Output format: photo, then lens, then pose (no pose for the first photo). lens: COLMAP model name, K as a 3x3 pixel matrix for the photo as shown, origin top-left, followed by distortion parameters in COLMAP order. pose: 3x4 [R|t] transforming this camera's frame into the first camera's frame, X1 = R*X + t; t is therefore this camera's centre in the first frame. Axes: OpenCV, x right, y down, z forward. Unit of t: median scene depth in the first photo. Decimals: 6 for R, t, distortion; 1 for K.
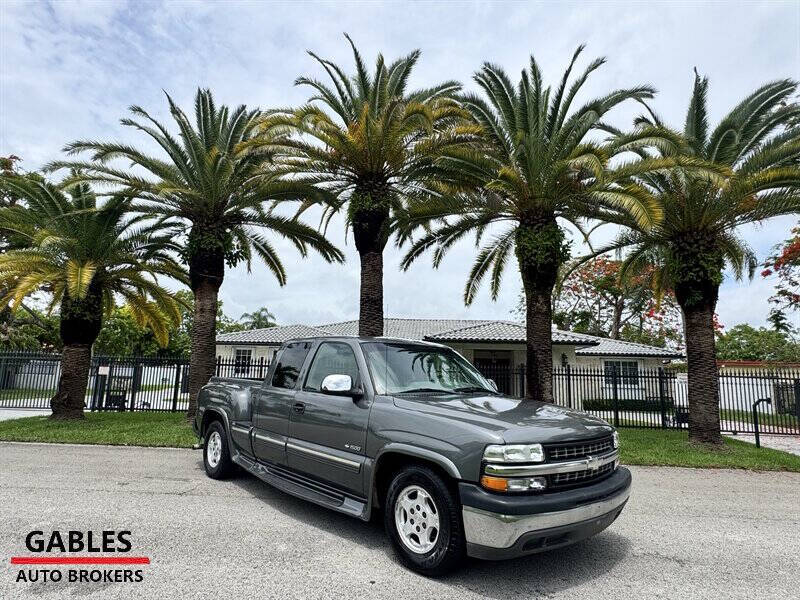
lens RADIAL K [[464.2, 0, 397.9], [0, 464.2, 299.3], [0, 0, 1]] dist [-0.001380, -0.000402]
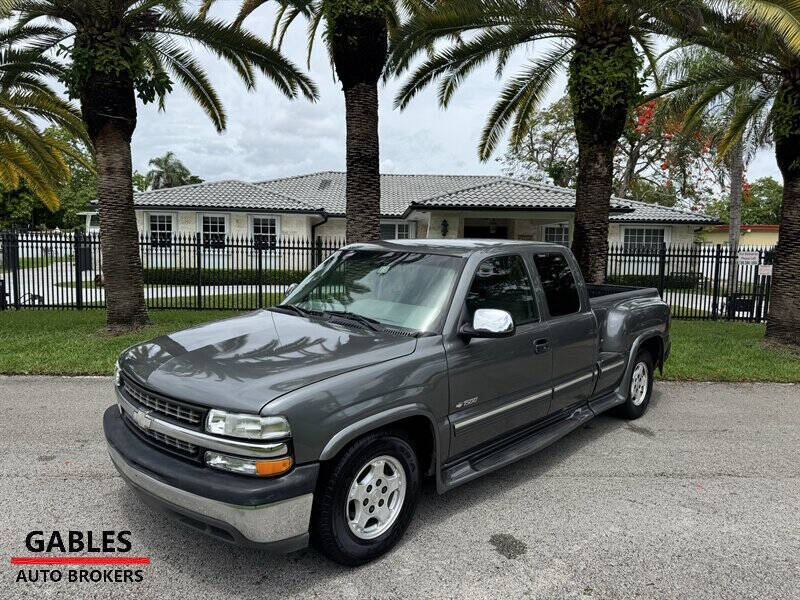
lens RADIAL K [[565.2, 0, 404.7], [0, 565.2, 295.5], [0, 0, 1]] dist [0.083048, -0.111410]
pose [[0.994821, -0.016055, 0.100369, -0.076270], [-0.010723, 0.965360, 0.260700, -0.019923], [-0.101078, -0.260426, 0.960188, 0.105482]]
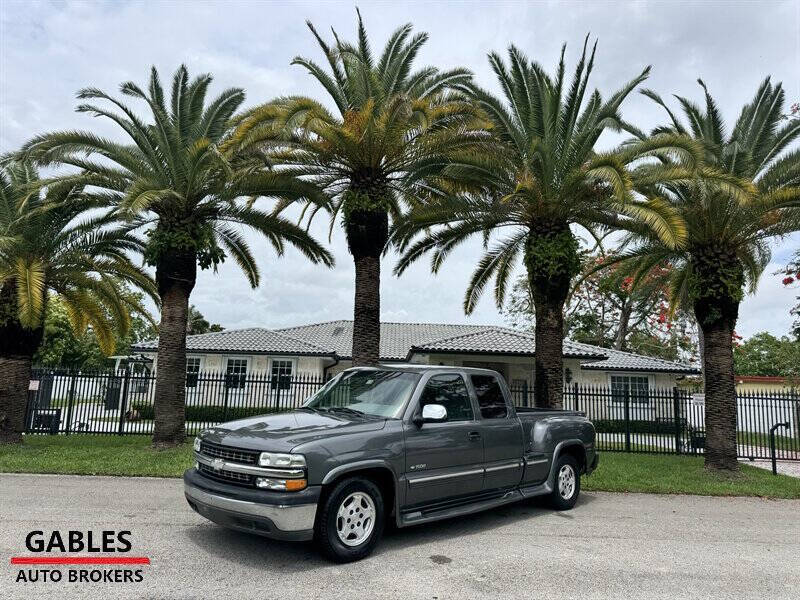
lens RADIAL K [[565.2, 0, 404.7], [0, 565.2, 295.5], [0, 0, 1]] dist [0.083048, -0.111410]
pose [[0.996703, 0.020227, 0.078572, -0.064681], [-0.020573, 0.999782, 0.003598, -0.029583], [-0.078482, -0.005203, 0.996902, -0.091739]]
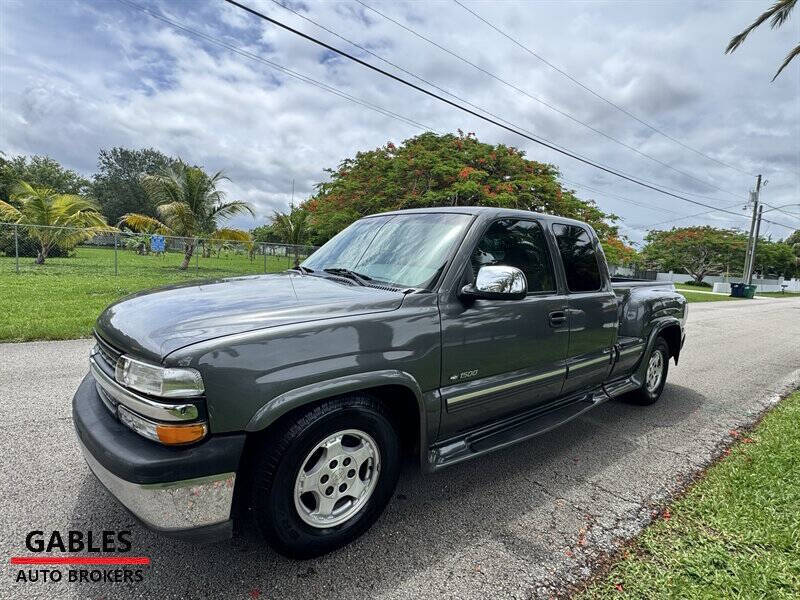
lens RADIAL K [[397.5, 0, 401.9], [0, 397.5, 302.8], [0, 0, 1]] dist [-0.000481, -0.000515]
pose [[0.998708, 0.034001, -0.037761, -0.036482], [-0.022621, 0.962936, 0.268779, 0.033832], [0.045501, -0.267578, 0.962461, 0.209791]]
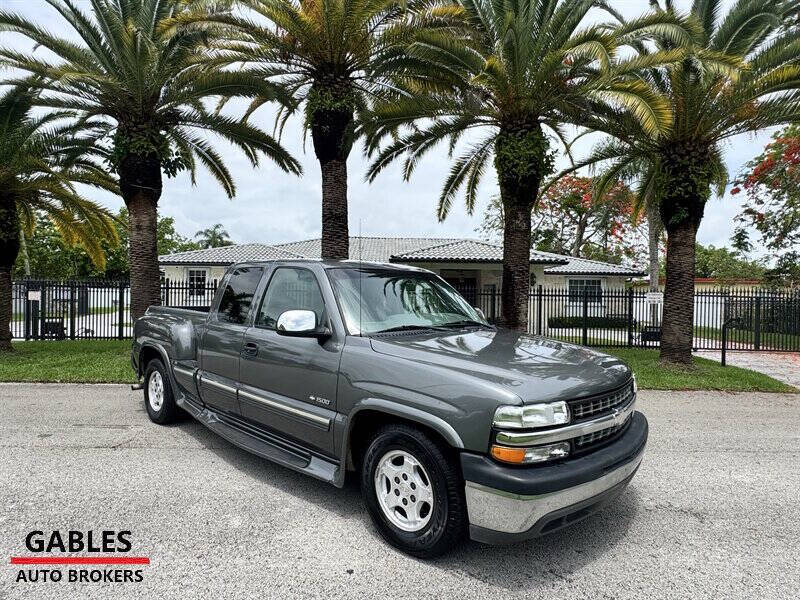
lens RADIAL K [[464.6, 0, 400.2], [0, 464.6, 300.1], [0, 0, 1]] dist [-0.003370, 0.000213]
pose [[0.996437, -0.011444, 0.083562, -0.007824], [-0.003473, 0.984345, 0.176216, 0.002470], [-0.084271, -0.175878, 0.980798, 0.076122]]
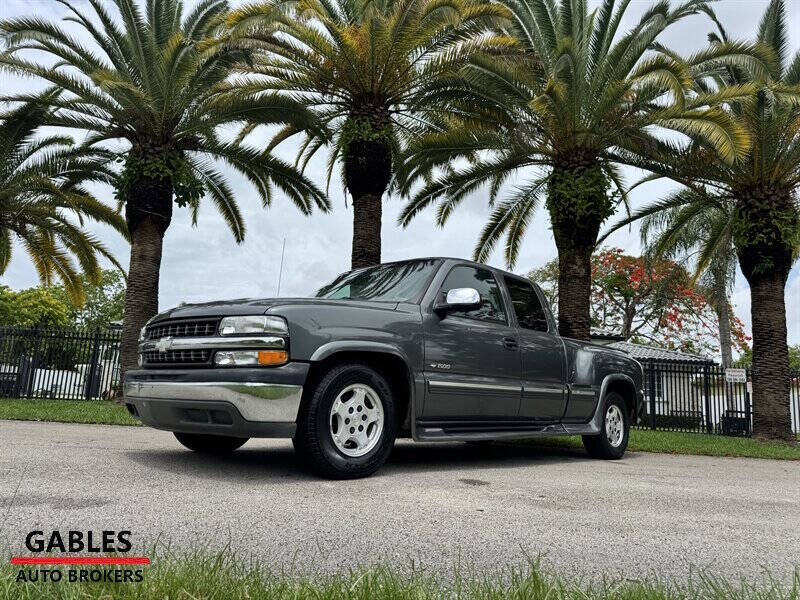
lens RADIAL K [[566.4, 0, 400.0], [0, 566.4, 300.0], [0, 0, 1]] dist [0.082642, -0.115528]
pose [[0.996064, 0.038054, 0.080047, -0.068036], [-0.037351, 0.999249, -0.010270, 0.078273], [-0.080378, 0.007240, 0.996738, 0.032097]]
